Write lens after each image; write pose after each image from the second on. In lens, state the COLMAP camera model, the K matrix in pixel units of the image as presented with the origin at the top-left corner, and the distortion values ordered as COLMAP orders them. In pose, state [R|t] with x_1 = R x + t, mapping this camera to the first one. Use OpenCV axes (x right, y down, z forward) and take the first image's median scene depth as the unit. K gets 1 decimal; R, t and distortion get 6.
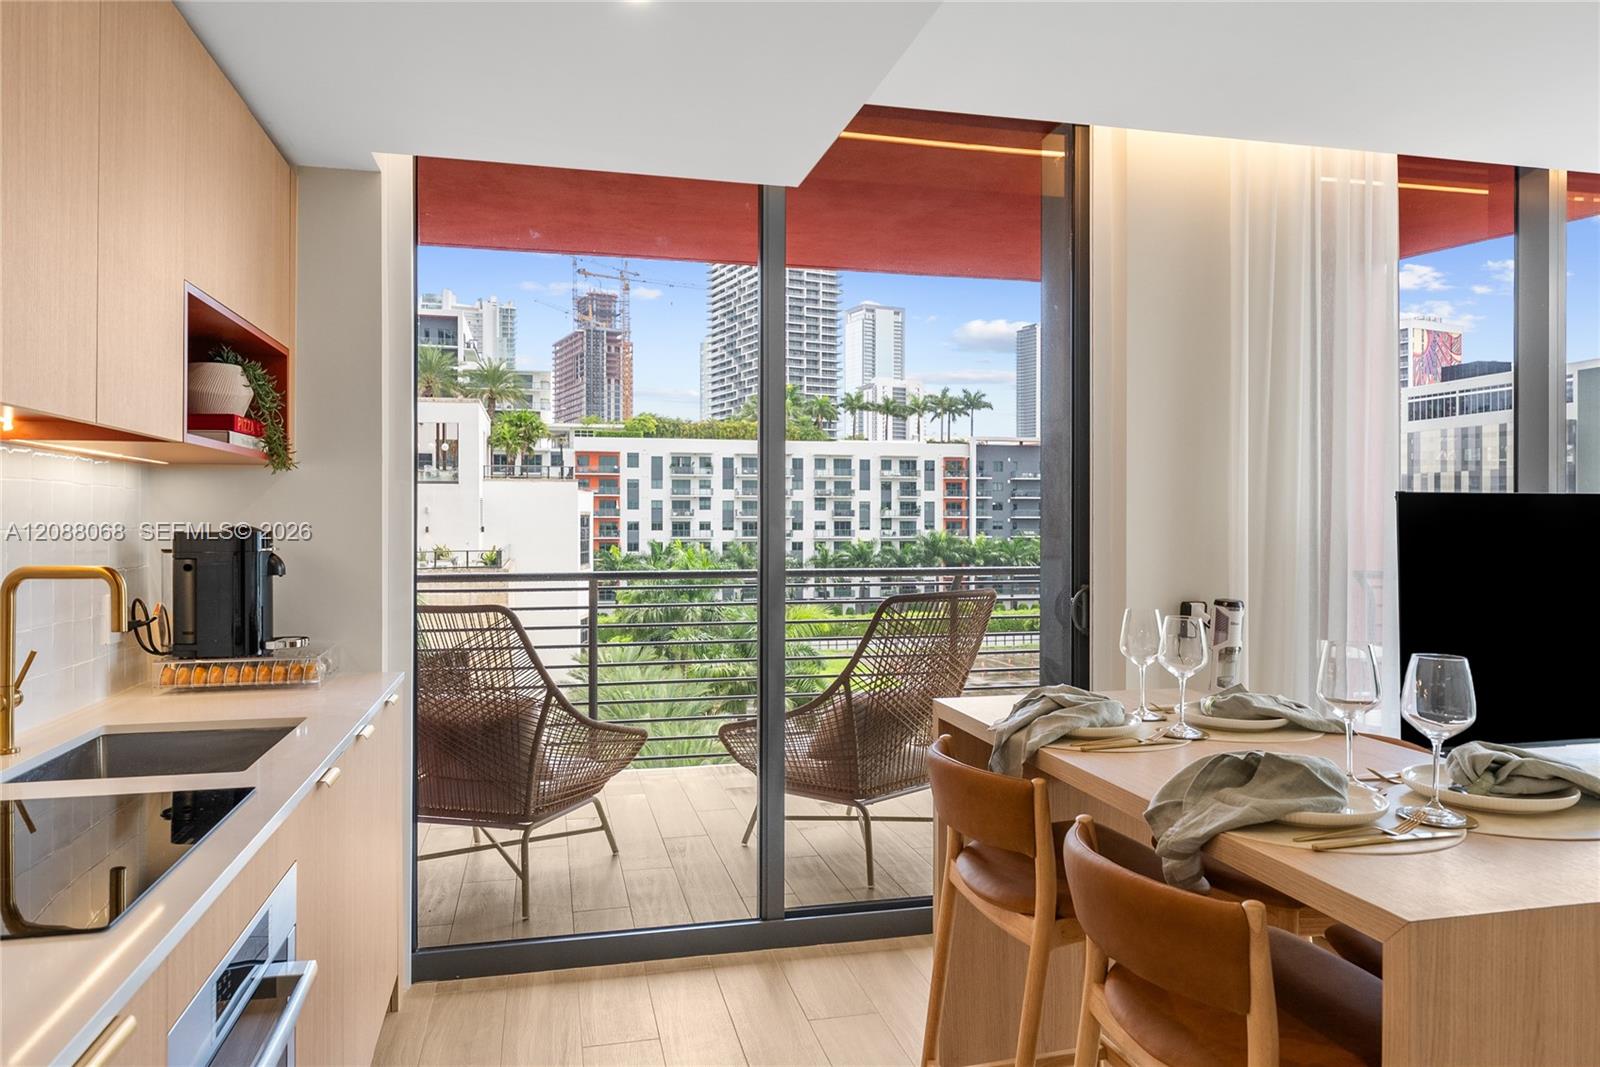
lens RADIAL K [[1084.9, 0, 810.9], [0, 1084.9, 519.2], [0, 0, 1]] dist [0.008336, 0.001455]
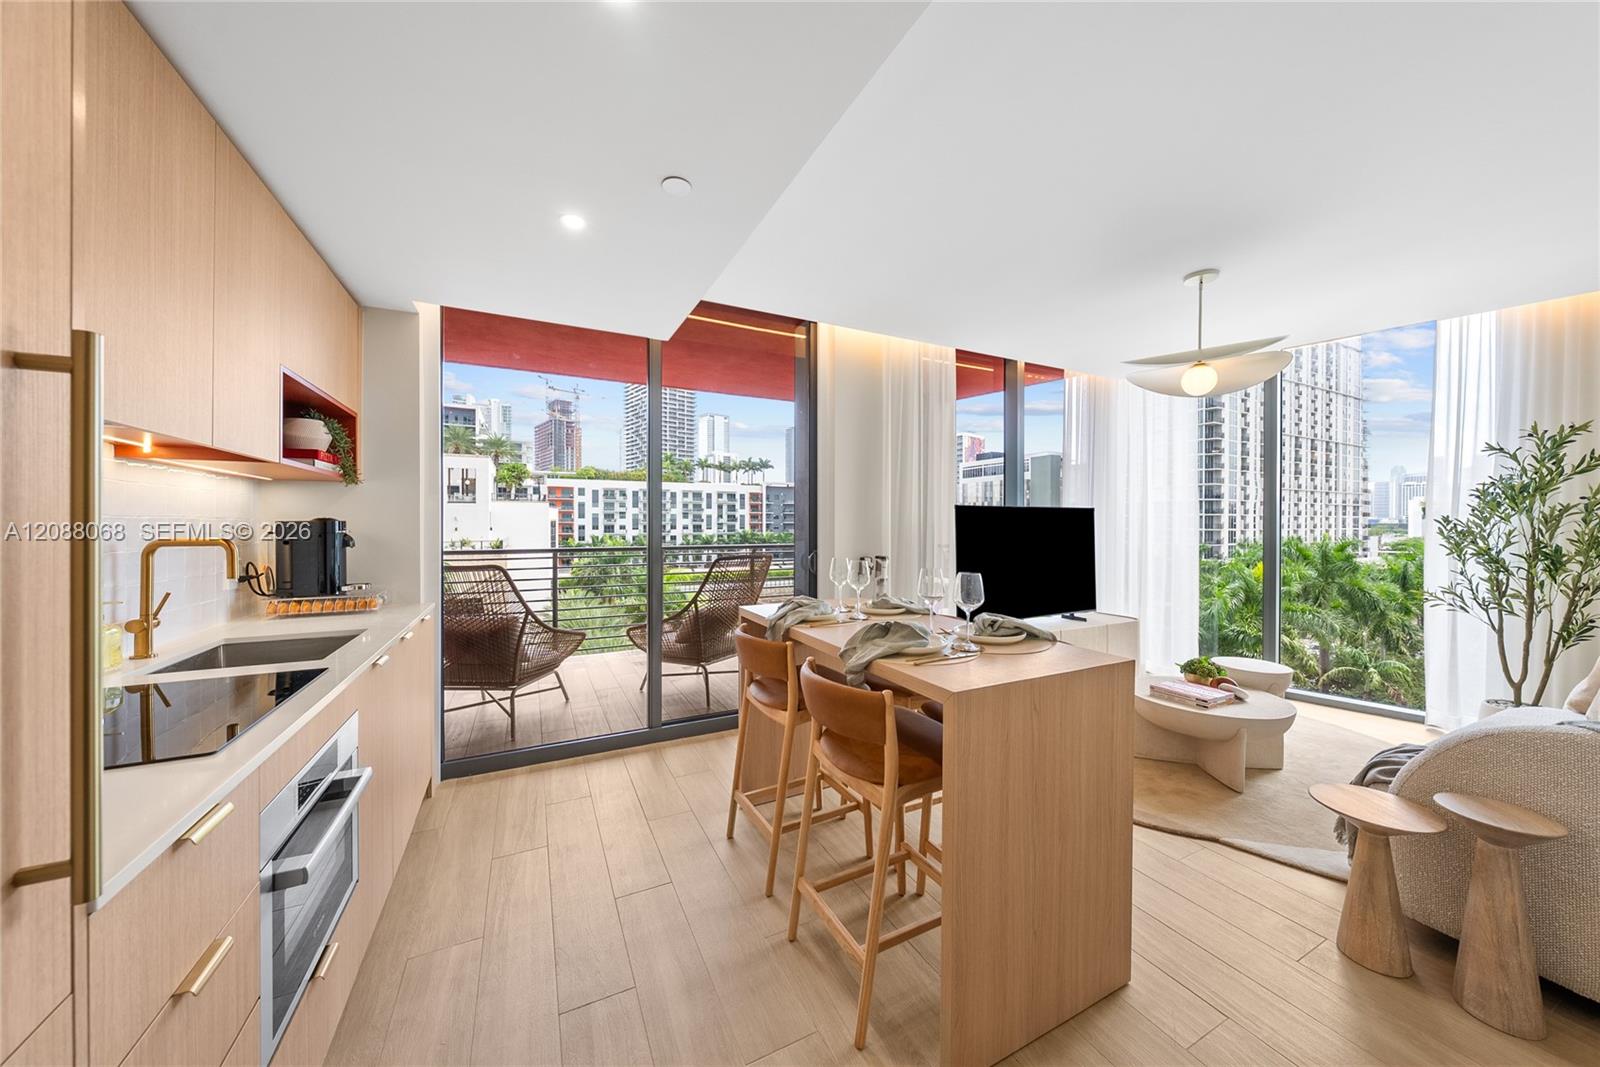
lens RADIAL K [[550.2, 0, 810.6], [0, 550.2, 526.2], [0, 0, 1]] dist [-0.000127, 0.000783]
pose [[0.973176, 0.000084, 0.230064, 0.006323], [-0.001028, 0.999992, 0.003983, 0.009863], [-0.230062, -0.004112, 0.973167, 0.002163]]
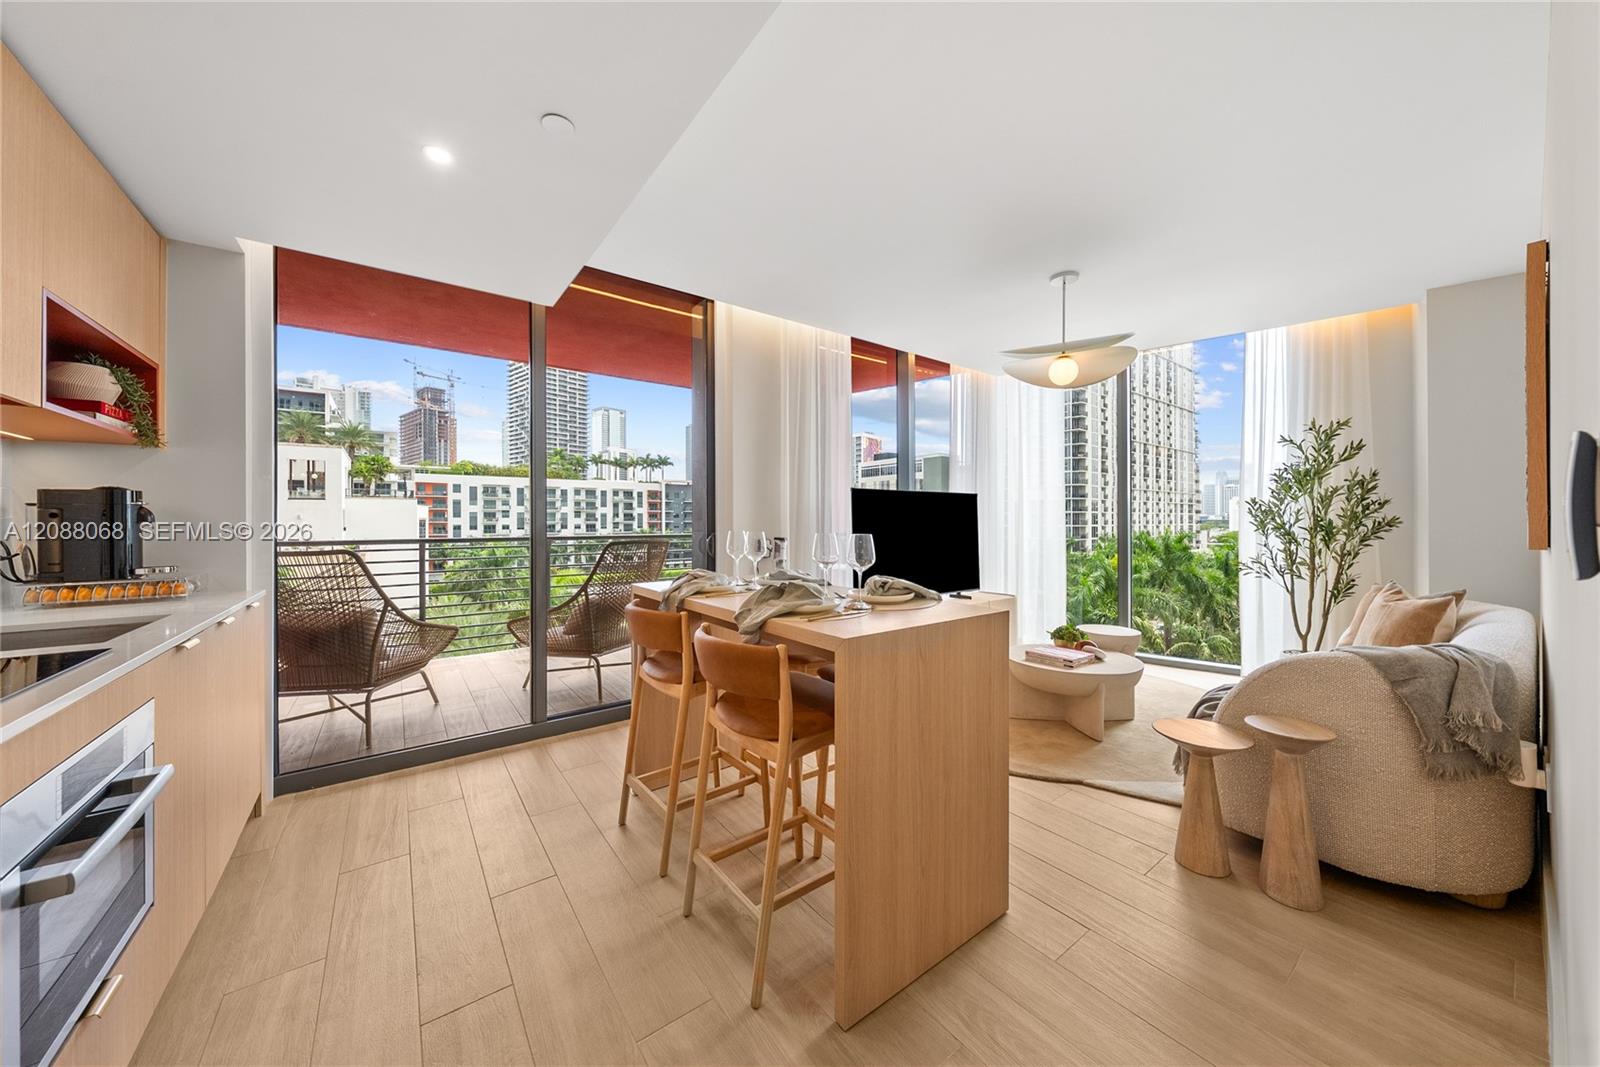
lens RADIAL K [[550.2, 0, 808.2], [0, 550.2, 520.2], [0, 0, 1]] dist [-0.000127, 0.000783]
pose [[0.918915, -0.002662, 0.394447, 0.011238], [0.004502, 0.999983, -0.003740, 0.035751], [-0.394430, 0.005212, 0.918911, 0.000973]]
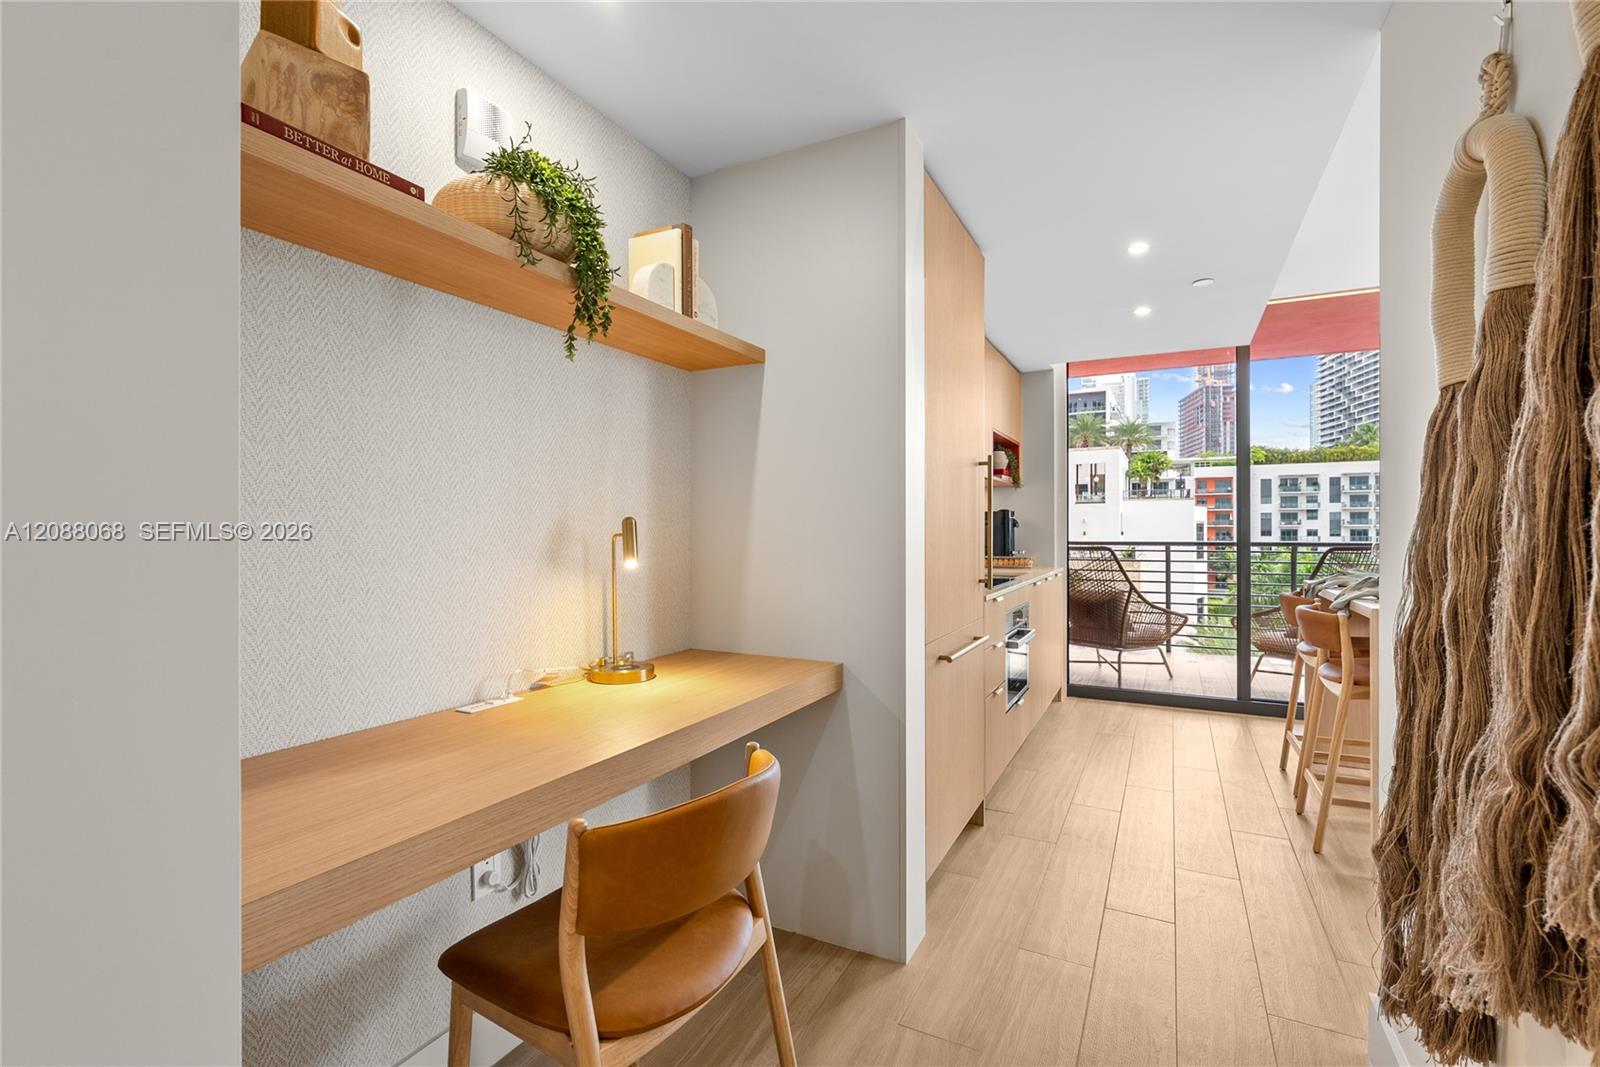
lens RADIAL K [[716.5, 0, 792.8], [0, 716.5, 529.2], [0, 0, 1]] dist [0.000603, -0.000354]
pose [[0.746720, -0.002231, -0.665135, 0.182913], [0.002597, 0.999997, -0.000438, 0.036323], [0.665134, -0.001400, 0.746723, -0.457361]]
